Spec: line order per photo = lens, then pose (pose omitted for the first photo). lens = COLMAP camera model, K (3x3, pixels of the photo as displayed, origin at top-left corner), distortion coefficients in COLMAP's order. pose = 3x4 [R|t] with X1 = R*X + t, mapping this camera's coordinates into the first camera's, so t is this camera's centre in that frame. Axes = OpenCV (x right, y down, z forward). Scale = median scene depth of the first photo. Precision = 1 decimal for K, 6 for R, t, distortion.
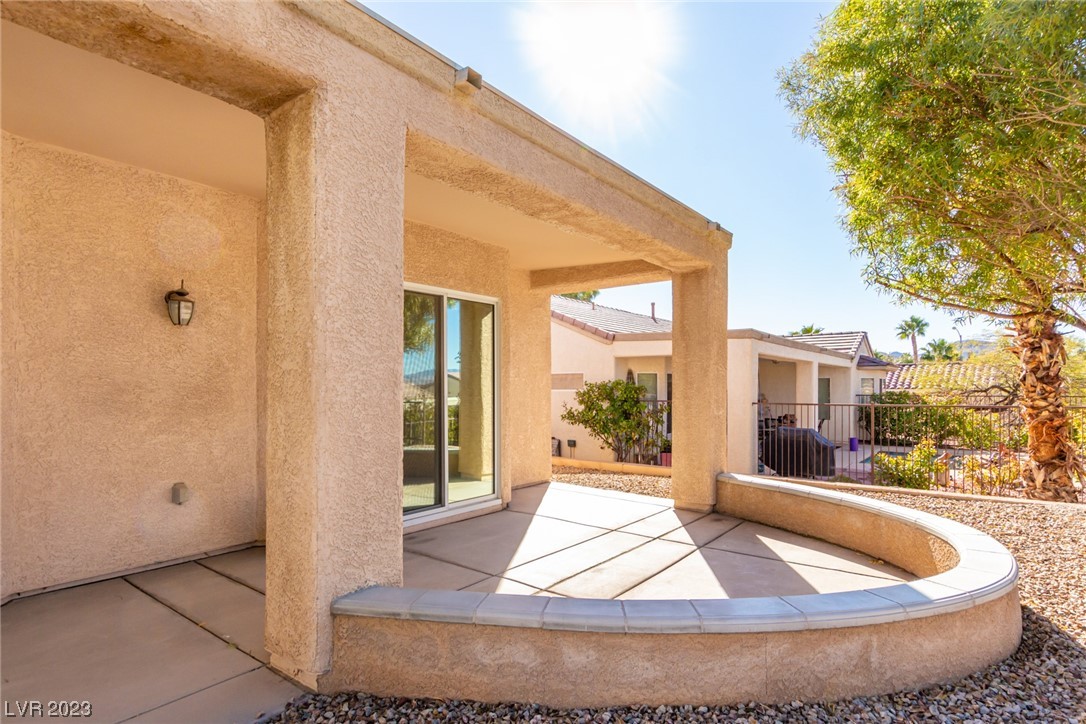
lens RADIAL K [[545.6, 0, 537.0], [0, 545.6, 385.8], [0, 0, 1]] dist [0.020348, -0.000175]
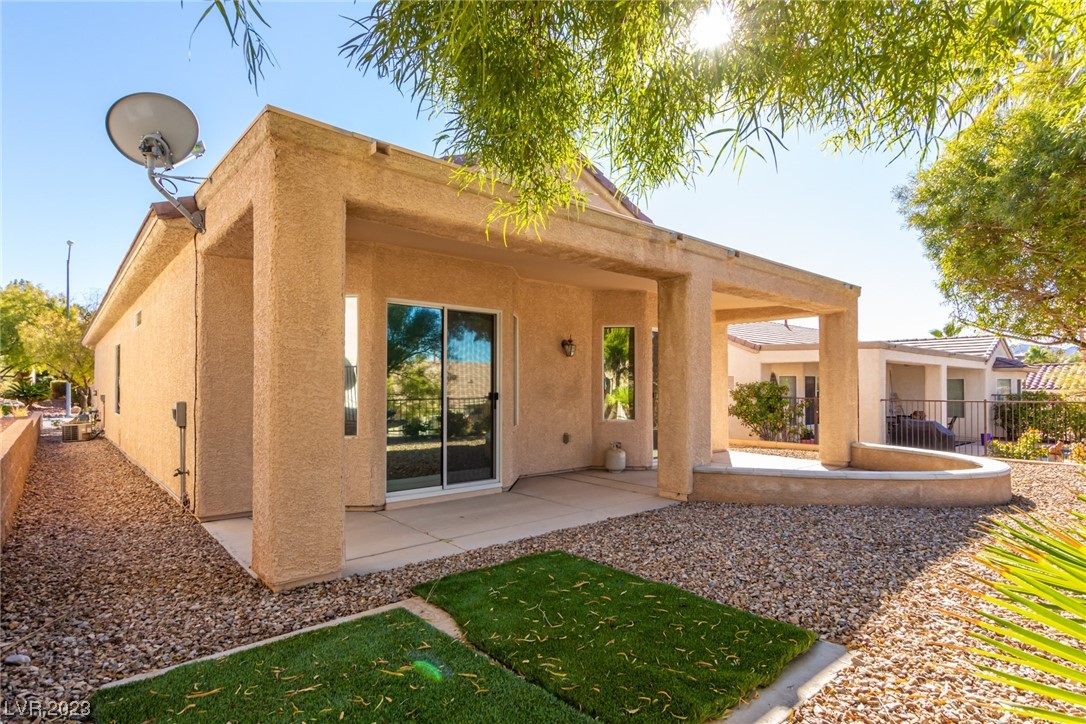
lens RADIAL K [[536.5, 0, 553.9], [0, 536.5, 379.3], [0, 0, 1]] dist [0.023518, 0.000257]
pose [[0.983805, -0.002115, -0.179227, -0.217729], [-0.000168, 0.999919, -0.012722, 0.000834], [0.179240, 0.012546, 0.983725, -0.639082]]
